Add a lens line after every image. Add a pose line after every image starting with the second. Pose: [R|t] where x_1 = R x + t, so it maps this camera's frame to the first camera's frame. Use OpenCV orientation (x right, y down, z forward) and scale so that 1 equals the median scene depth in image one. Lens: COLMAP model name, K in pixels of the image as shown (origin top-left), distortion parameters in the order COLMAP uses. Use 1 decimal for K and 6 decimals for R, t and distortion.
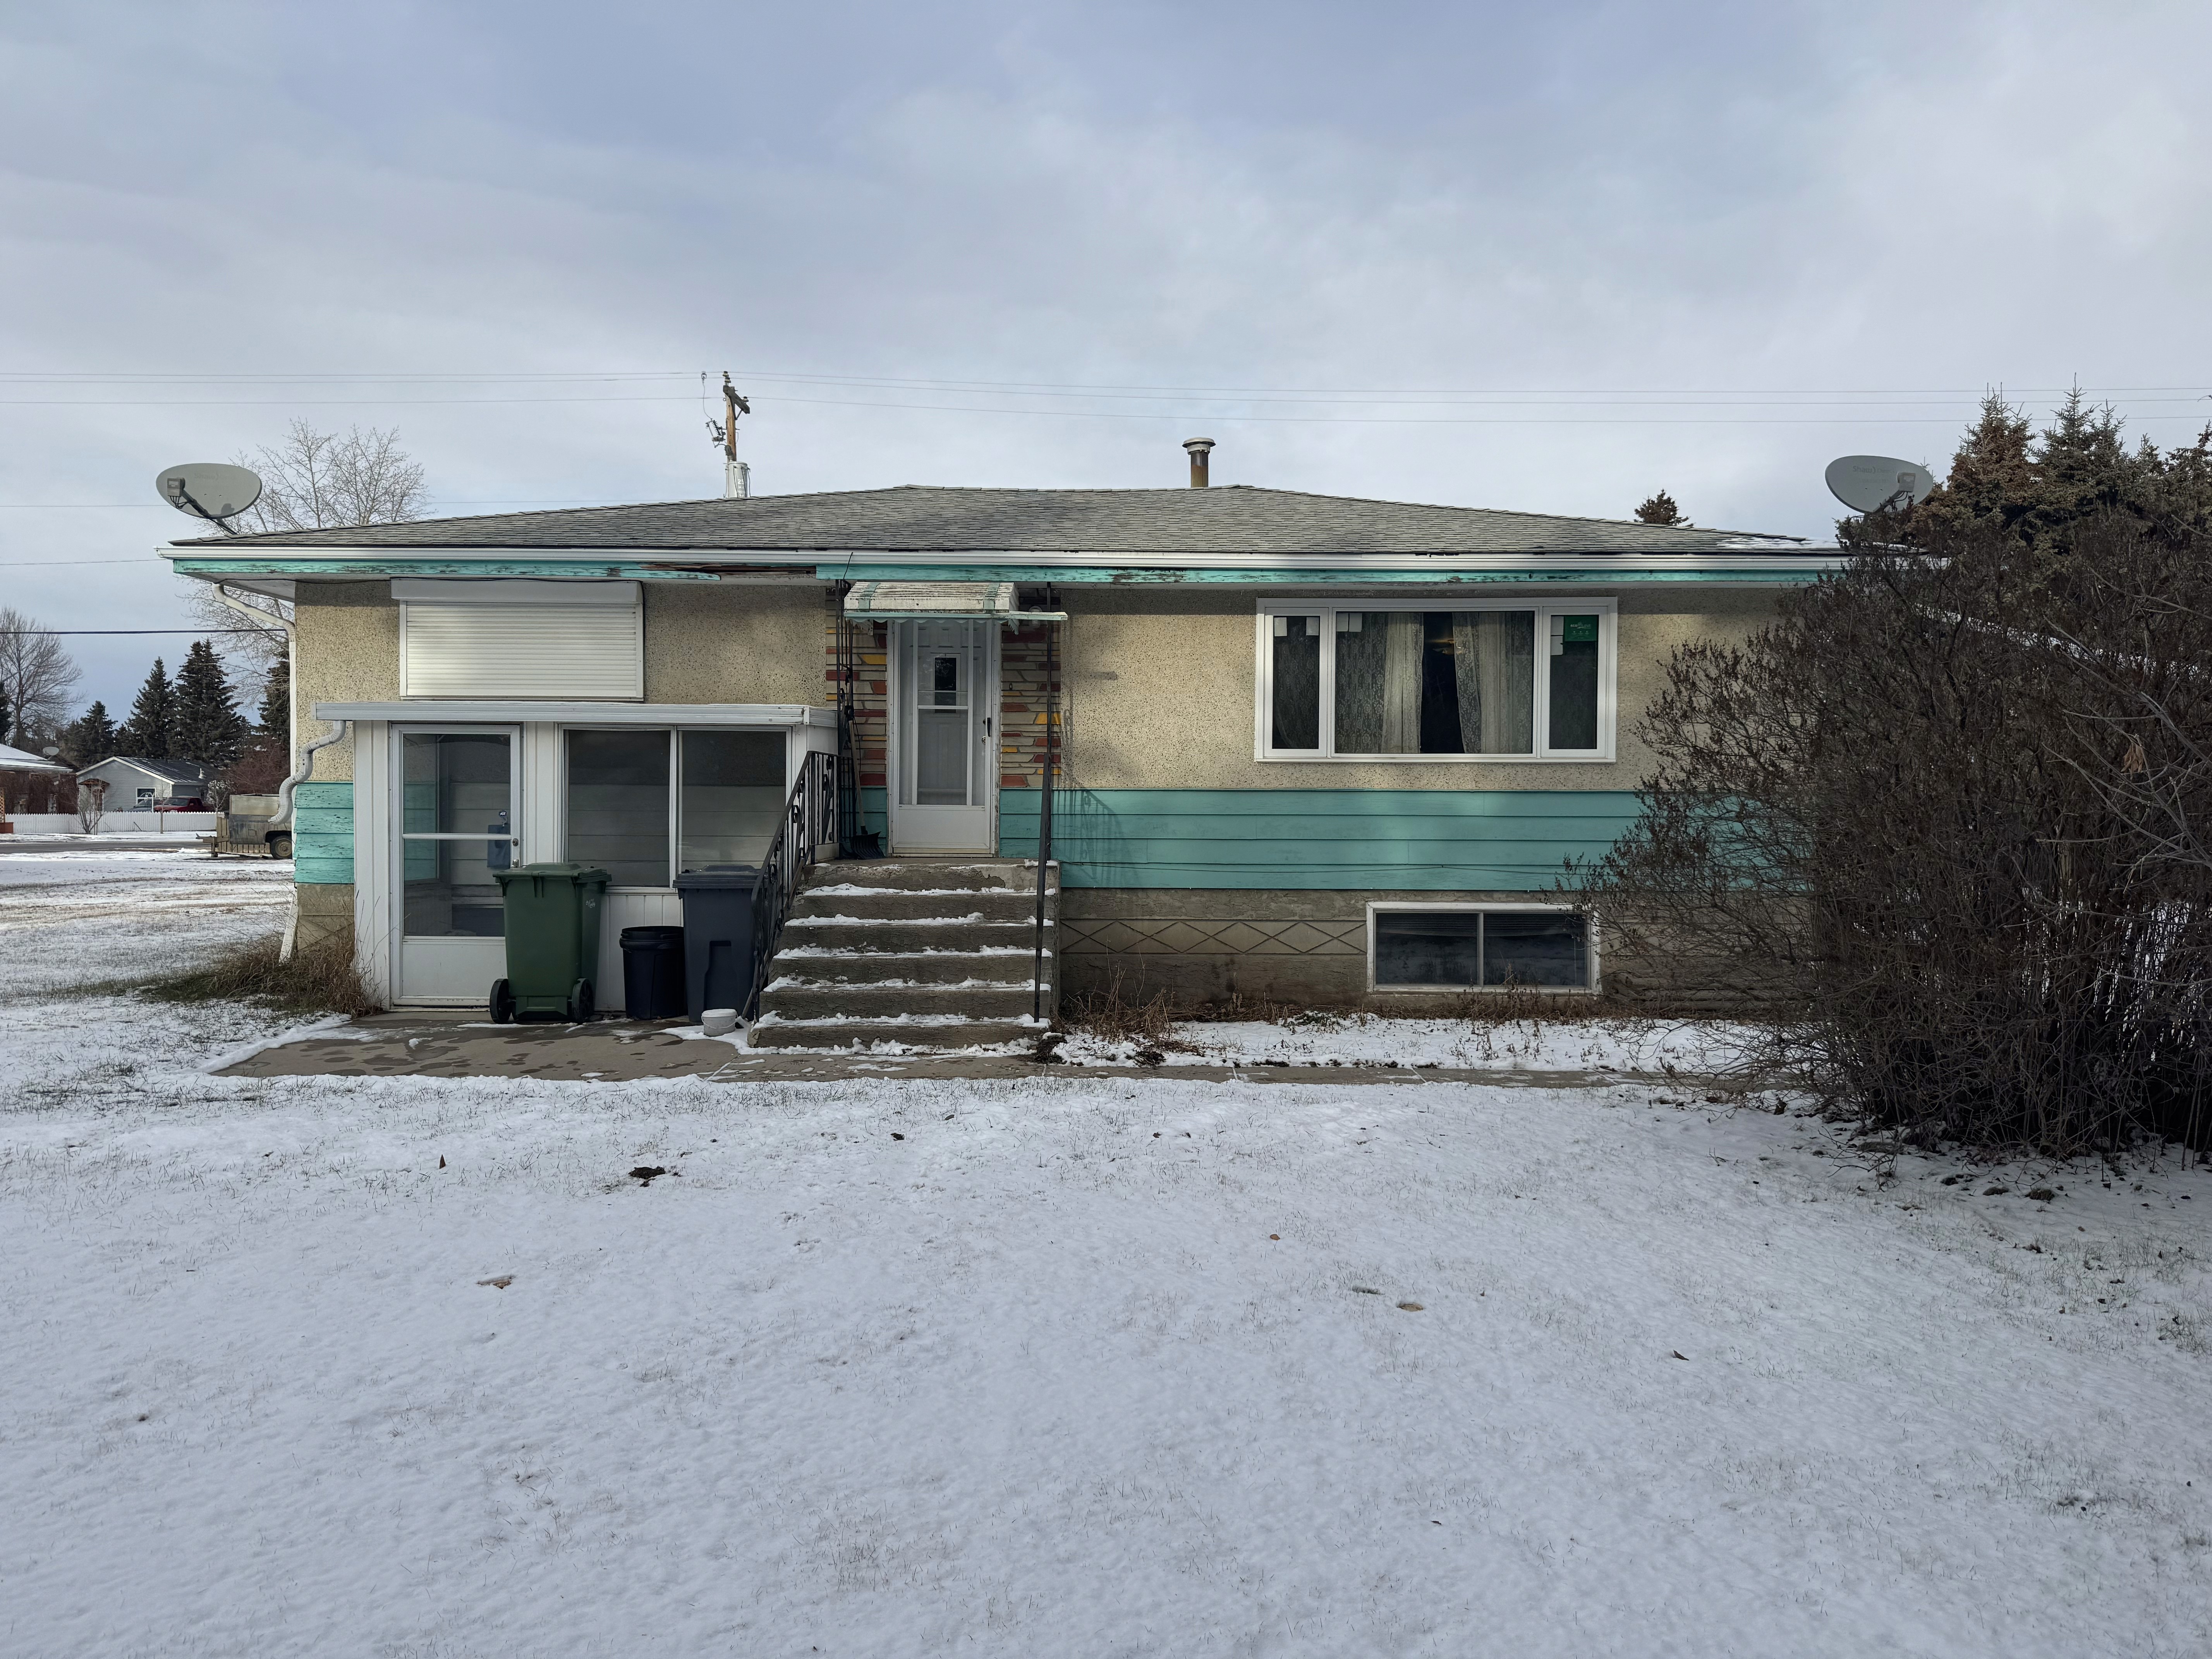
lens RADIAL K [[1552.9, 0, 1106.0], [0, 1552.9, 829.5], [0, 0, 1]] dist [0.125388, 0.000182]
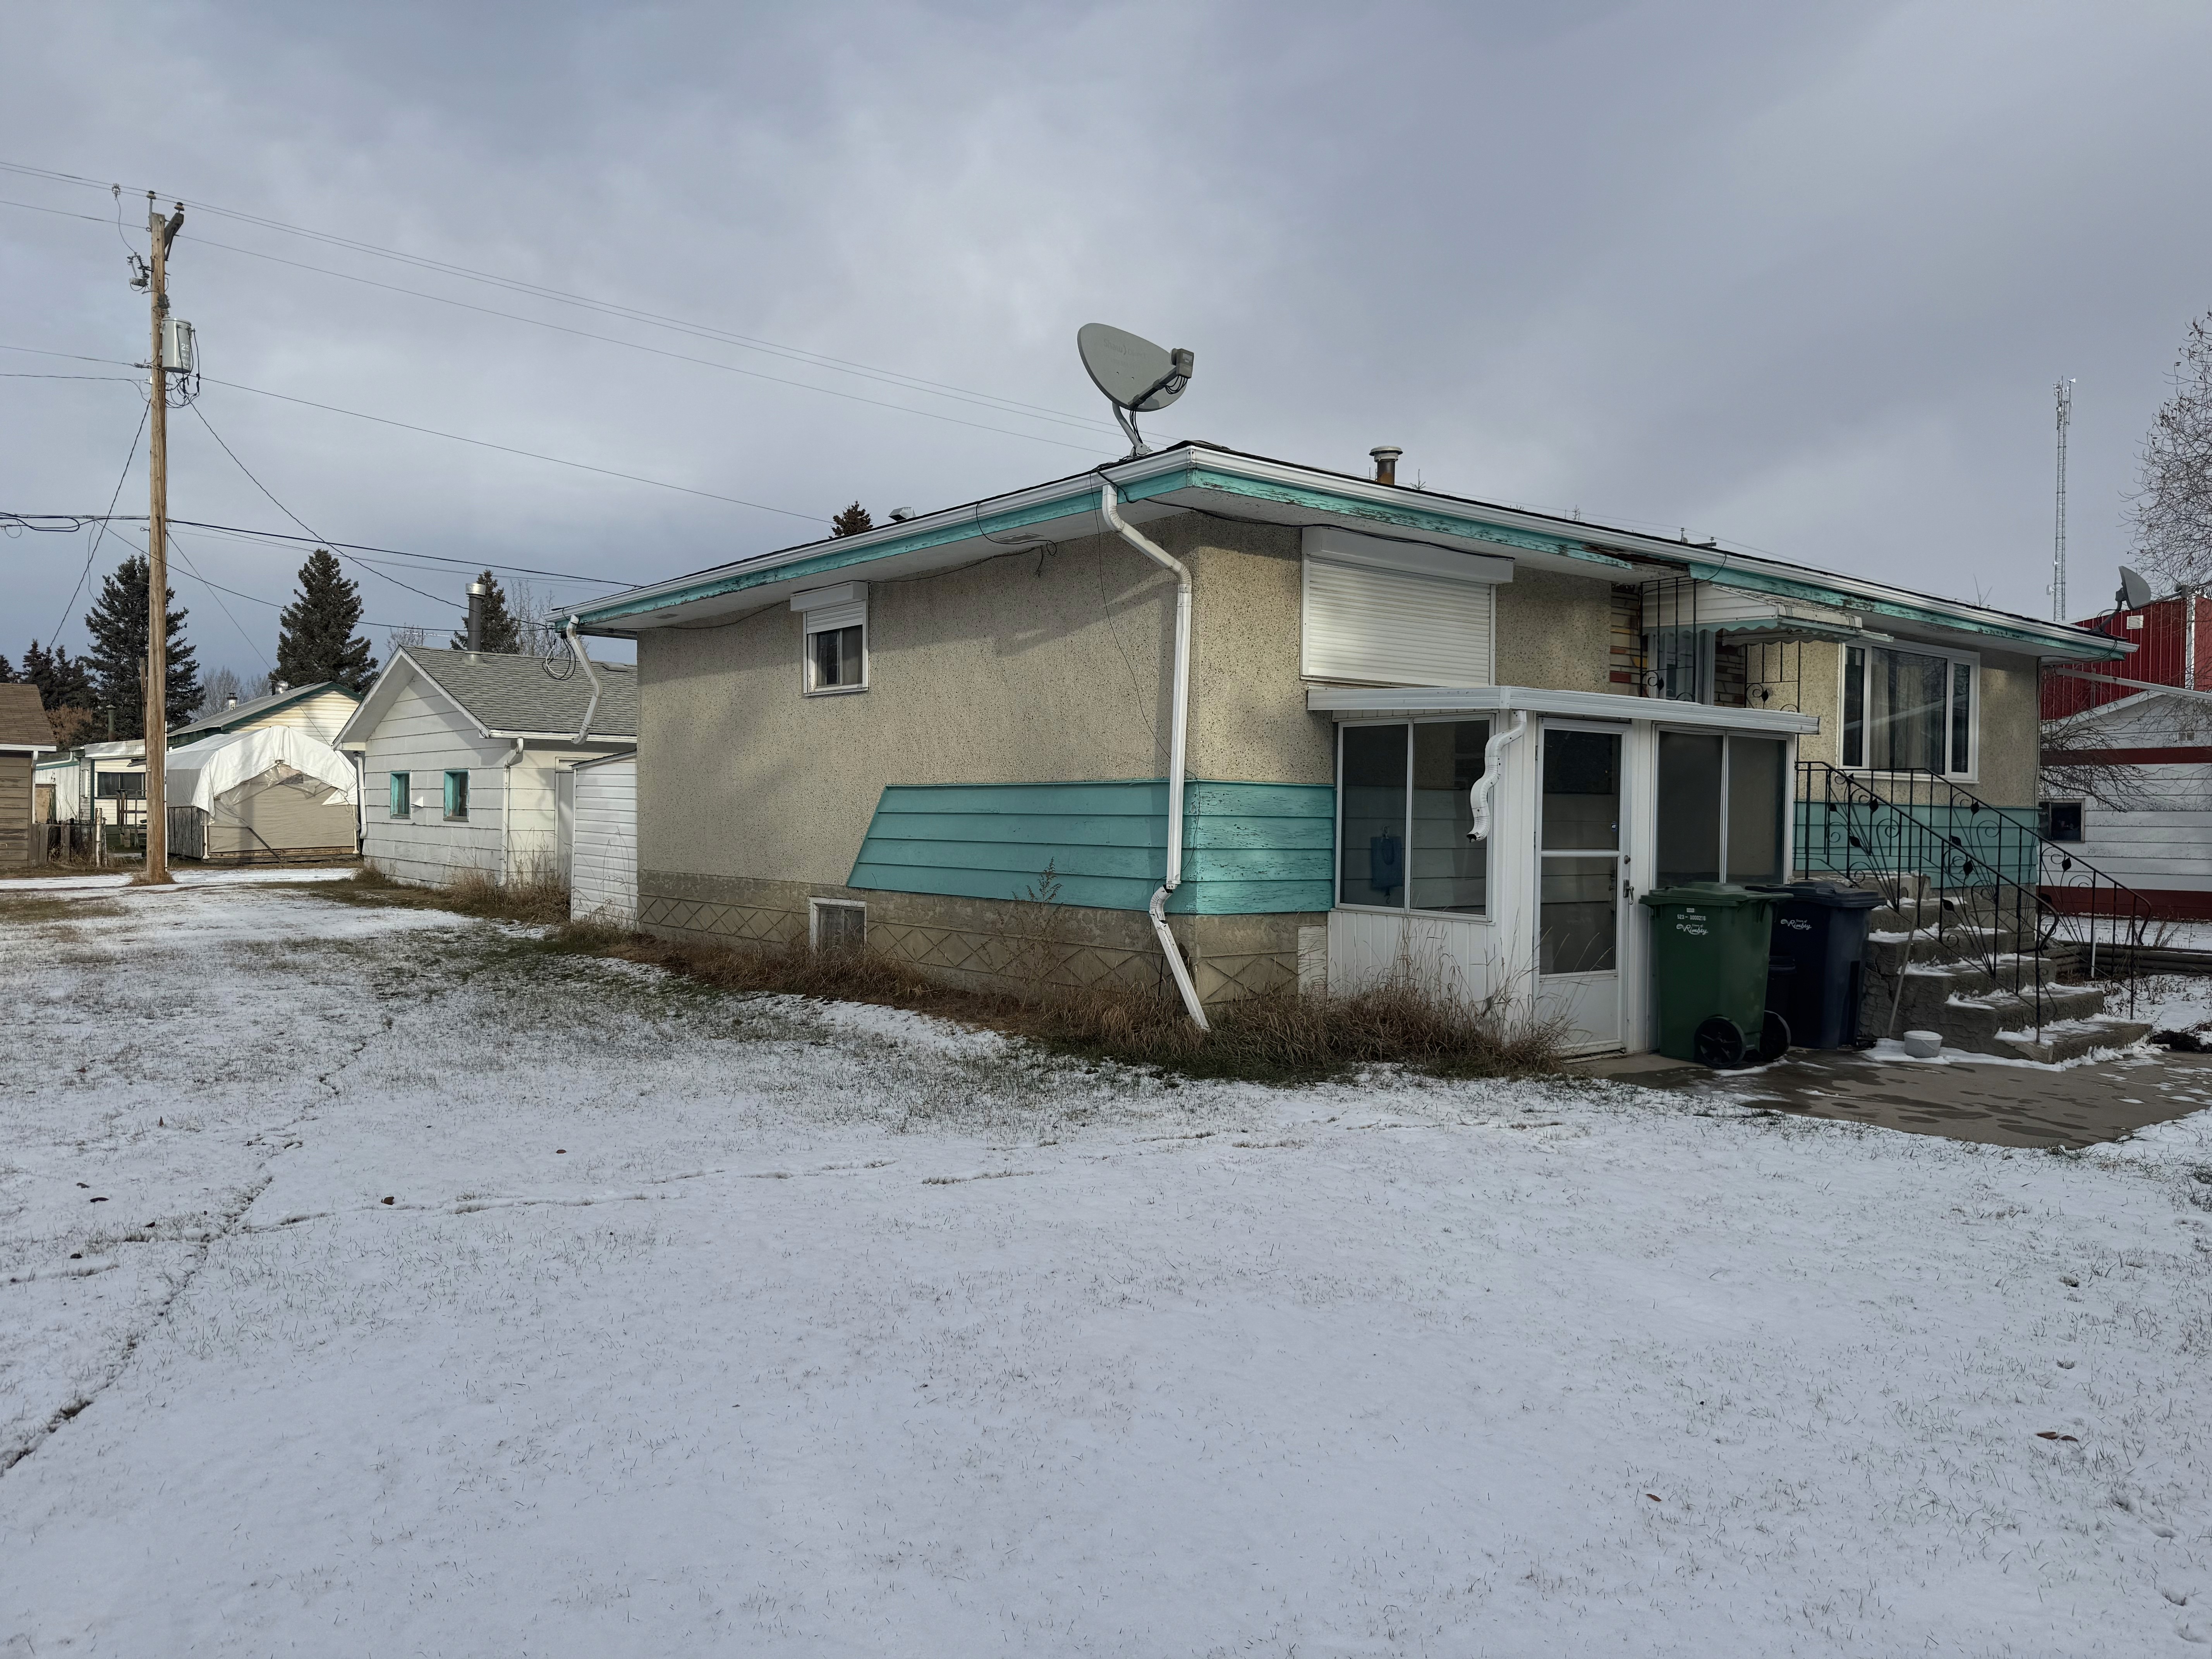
lens RADIAL K [[1583.6, 0, 1106.0], [0, 1583.6, 829.5], [0, 0, 1]] dist [0.001621, -0.000124]
pose [[0.773935, -0.002023, 0.633261, -1.020530], [-0.002460, 0.999978, 0.006201, -0.011589], [-0.633260, -0.006357, 0.773913, 0.456617]]
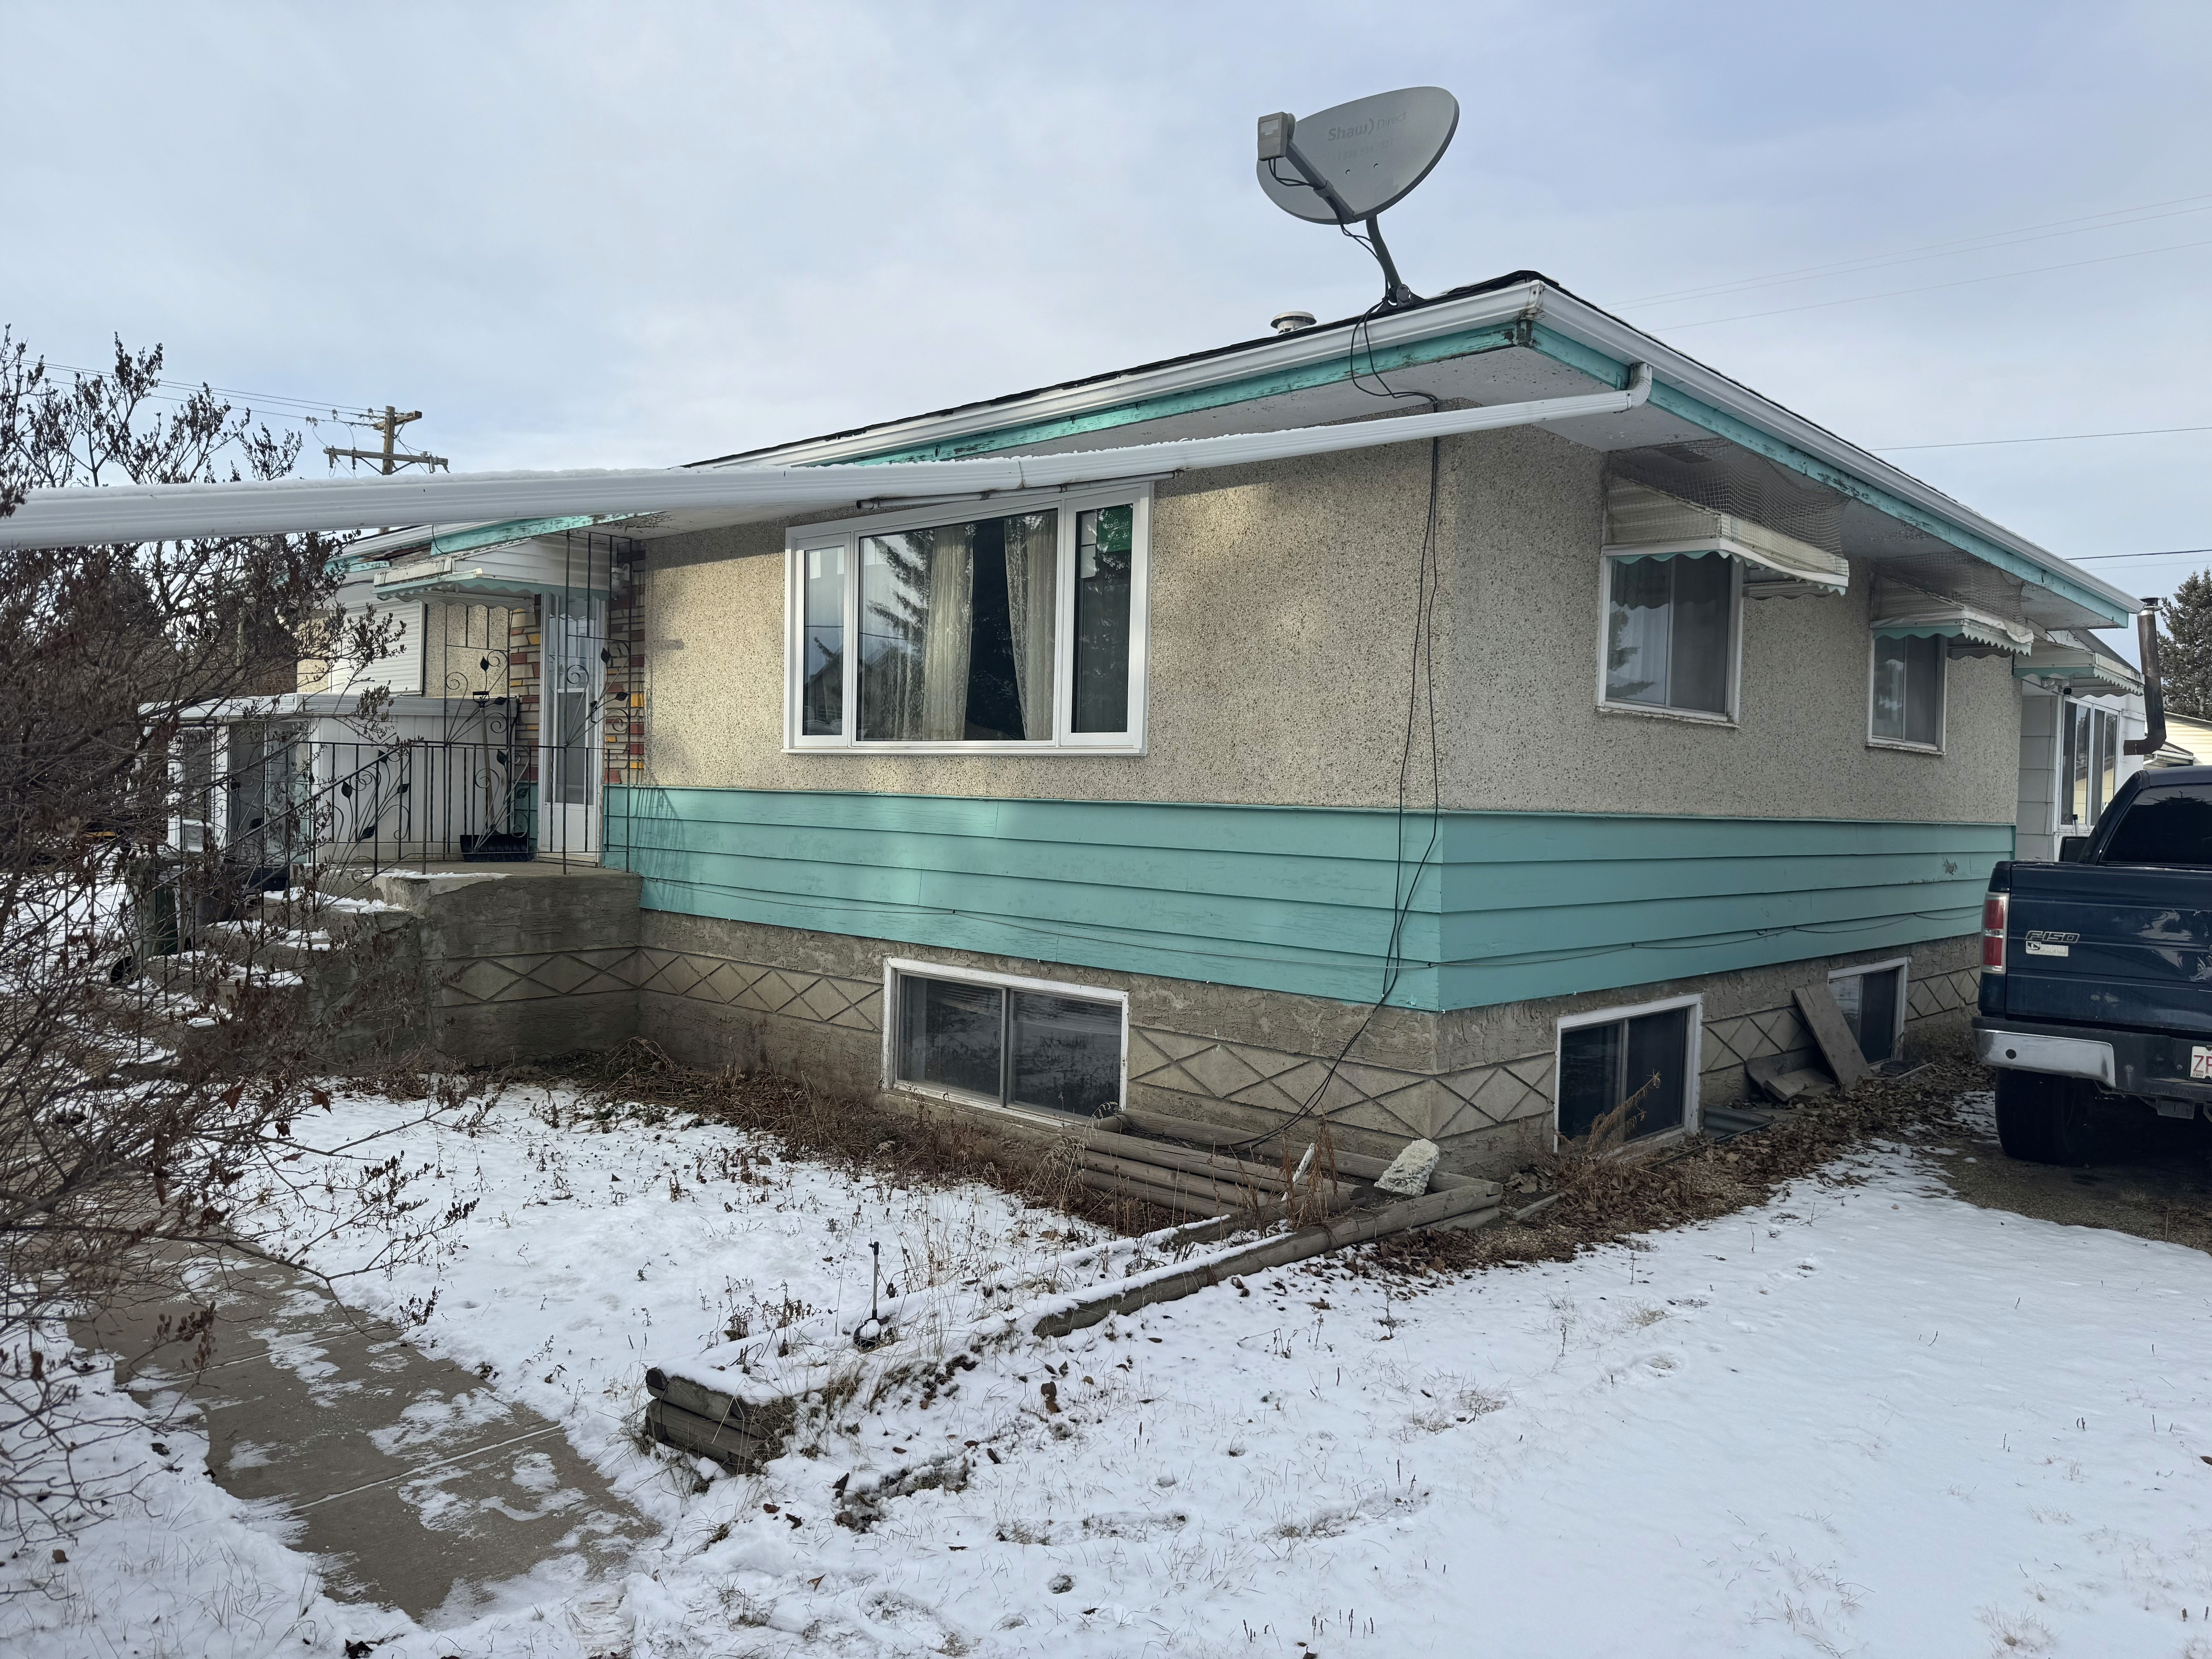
lens RADIAL K [[1552.9, 0, 1106.0], [0, 1552.9, 829.5], [0, 0, 1]] dist [0.125388, 0.000182]
pose [[0.729742, 0.030814, -0.683028, 0.708310], [-0.032878, 0.999410, 0.009961, -0.019899], [0.682932, 0.015188, 0.730324, 0.566350]]
